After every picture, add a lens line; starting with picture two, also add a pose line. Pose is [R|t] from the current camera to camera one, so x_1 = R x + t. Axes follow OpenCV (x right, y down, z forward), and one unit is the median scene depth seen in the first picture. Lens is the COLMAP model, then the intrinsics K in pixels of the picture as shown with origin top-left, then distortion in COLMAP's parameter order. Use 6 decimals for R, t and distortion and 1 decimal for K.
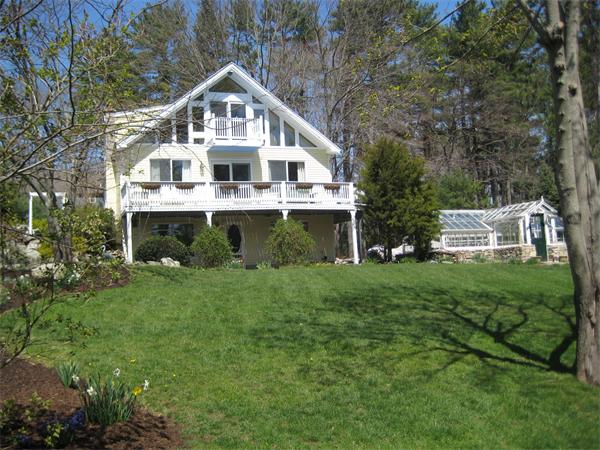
lens RADIAL K [[635.1, 0, 300.3], [0, 635.1, 224.5], [0, 0, 1]] dist [-0.012195, 0.000000]
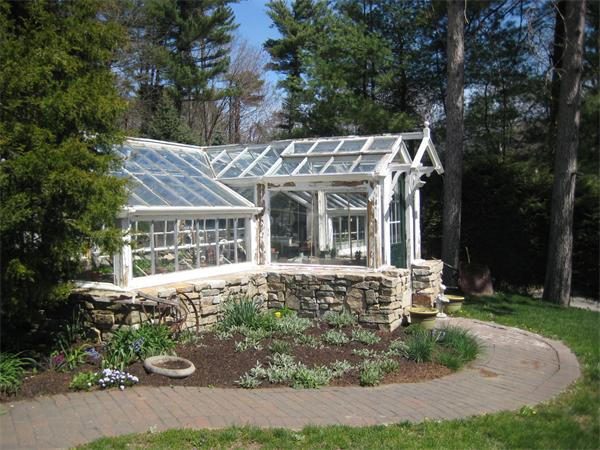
lens RADIAL K [[635.1, 0, 301.0], [0, 635.1, 224.5], [0, 0, 1]] dist [-0.012195, 0.000000]
pose [[0.762009, 0.023727, 0.647132, 0.117440], [-0.072779, 0.996135, 0.049175, -0.001812], [-0.643464, -0.084570, 0.760791, 0.767668]]
